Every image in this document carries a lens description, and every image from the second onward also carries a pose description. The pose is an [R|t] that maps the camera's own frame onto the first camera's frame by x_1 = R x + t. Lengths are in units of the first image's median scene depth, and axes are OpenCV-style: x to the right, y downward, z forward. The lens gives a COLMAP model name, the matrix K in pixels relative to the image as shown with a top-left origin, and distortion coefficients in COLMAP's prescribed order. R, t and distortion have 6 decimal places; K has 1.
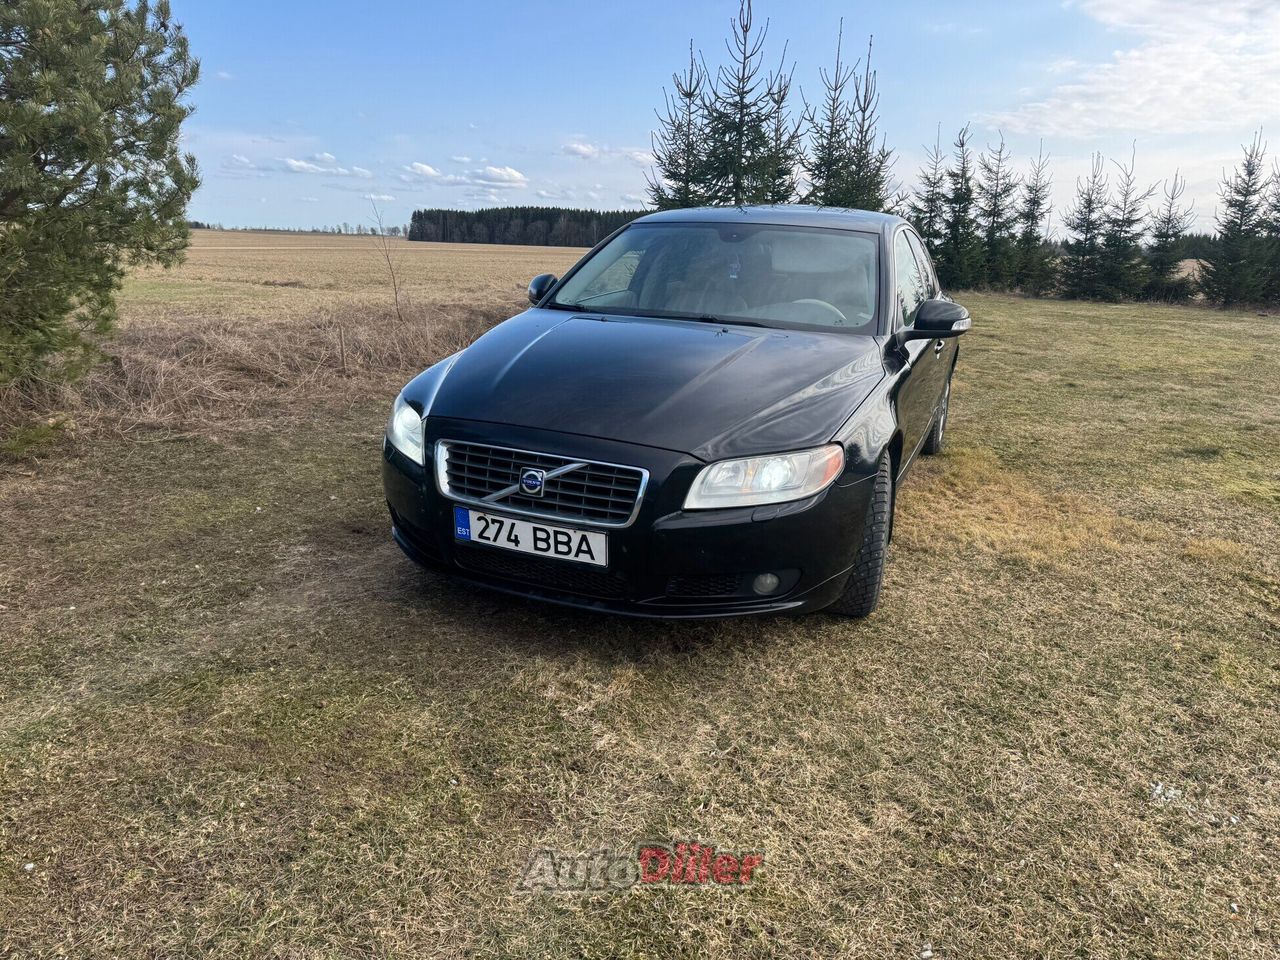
lens RADIAL K [[914.5, 0, 639.0], [0, 914.5, 478.9], [0, 0, 1]] dist [0.037674, -0.039247]
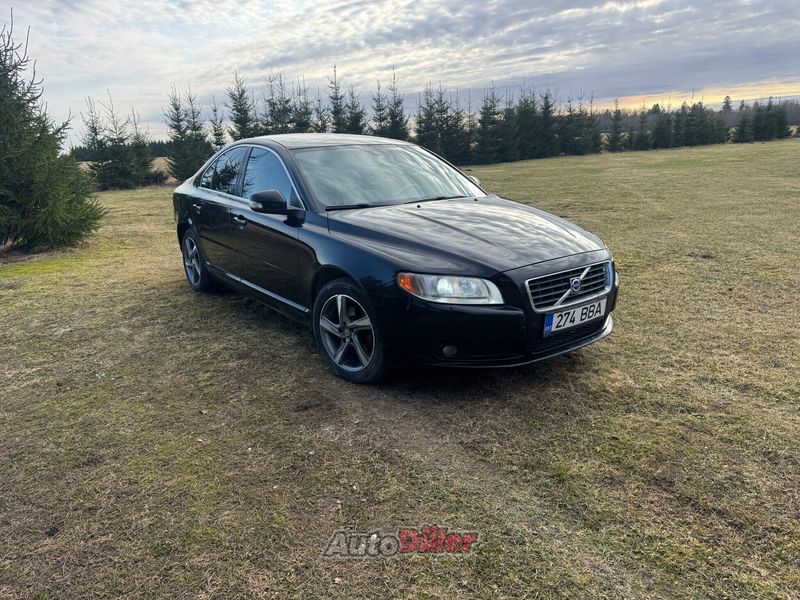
lens RADIAL K [[571.6, 0, 406.6], [0, 571.6, 301.9], [0, 0, 1]] dist [0.037674, -0.039247]
pose [[0.503479, -0.283468, 0.816183, -0.129217], [0.281705, 0.946885, 0.155086, -0.024805], [-0.816793, 0.151841, 0.556591, 0.070303]]
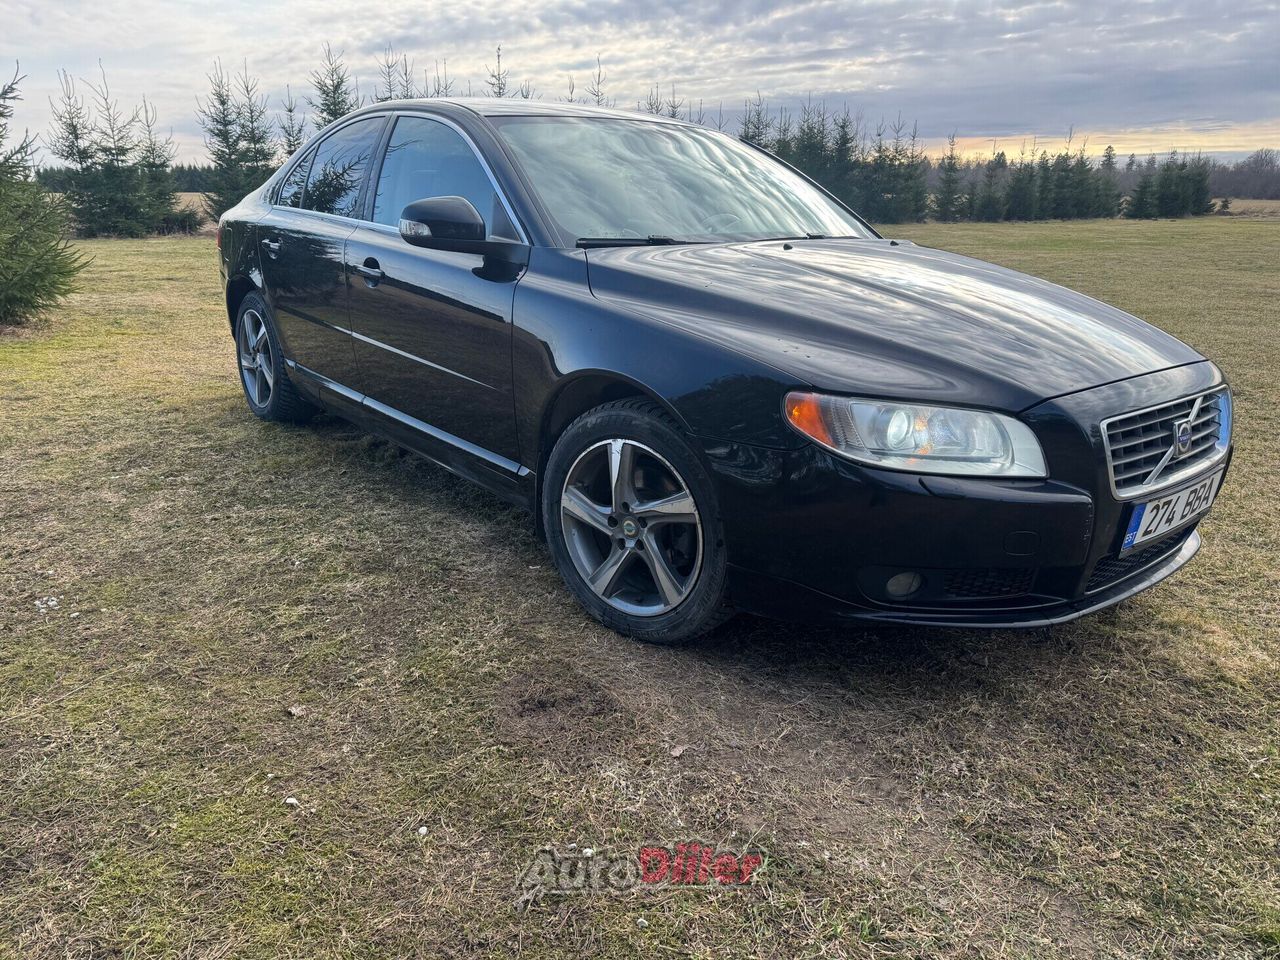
lens RADIAL K [[914.5, 0, 652.5], [0, 914.5, 491.7], [0, 0, 1]] dist [0.037674, -0.039247]
pose [[0.461594, -0.302034, 0.834090, -0.105309], [0.236950, 0.948069, 0.212177, -0.023873], [-0.854860, 0.099697, 0.509190, 0.106637]]
